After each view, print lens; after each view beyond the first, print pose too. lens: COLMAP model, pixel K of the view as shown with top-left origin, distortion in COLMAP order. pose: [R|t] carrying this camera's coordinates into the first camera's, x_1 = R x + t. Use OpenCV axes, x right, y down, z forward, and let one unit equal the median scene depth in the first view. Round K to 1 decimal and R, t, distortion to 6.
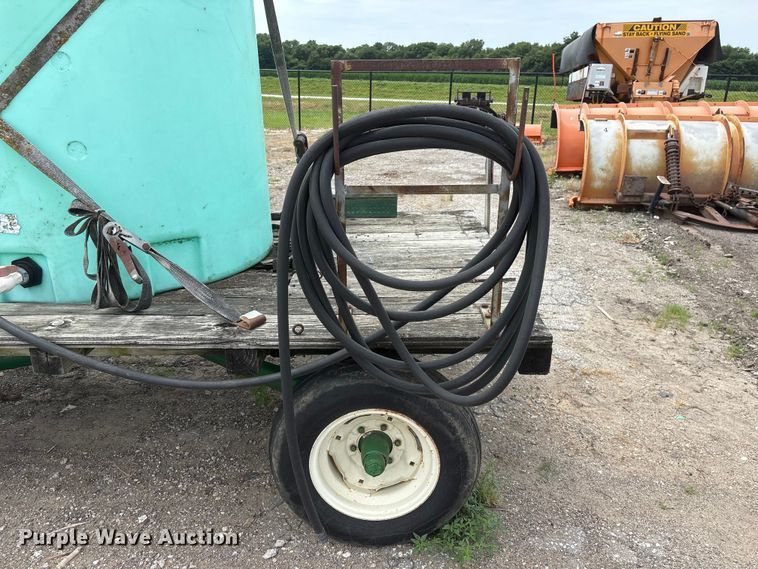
lens RADIAL K [[573.8, 0, 381.0], [0, 573.8, 288.7], [0, 0, 1]] dist [0.047509, -0.057528]
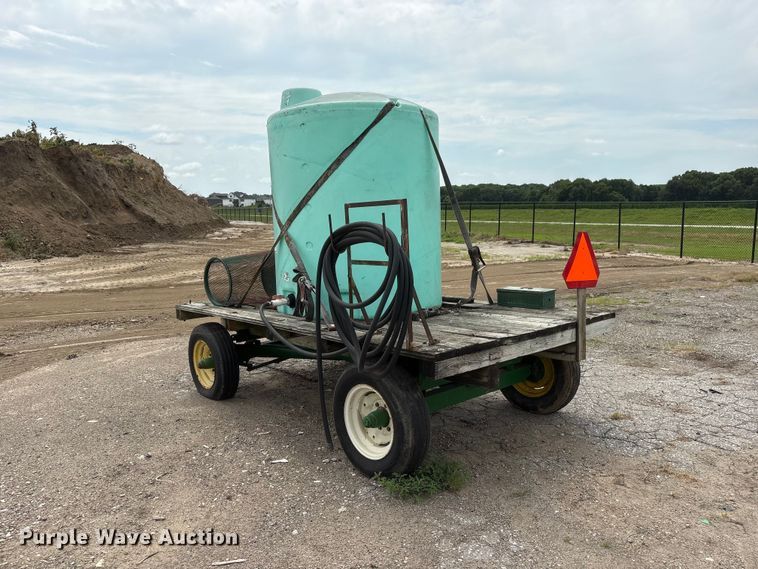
lens RADIAL K [[573.8, 0, 381.0], [0, 573.8, 288.7], [0, 0, 1]] dist [0.047509, -0.057528]
pose [[0.684675, 0.067523, -0.725714, 0.339796], [-0.224631, 0.966779, -0.121976, 0.033472], [0.693369, 0.246532, 0.677098, -0.067104]]
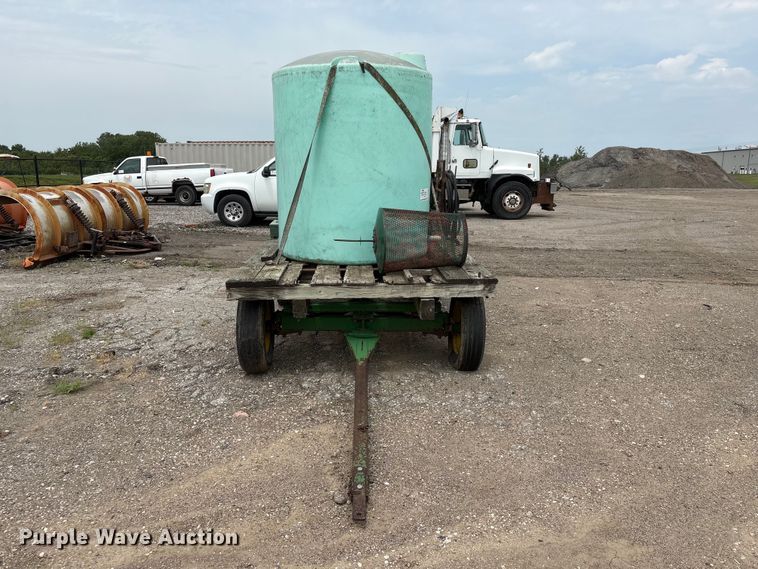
lens RADIAL K [[573.8, 0, 381.0], [0, 573.8, 288.7], [0, 0, 1]] dist [0.047509, -0.057528]
pose [[-0.064493, -0.218162, 0.973779, -0.918722], [0.338531, 0.913163, 0.227003, -0.136507], [-0.938742, 0.344295, 0.014962, 0.356818]]
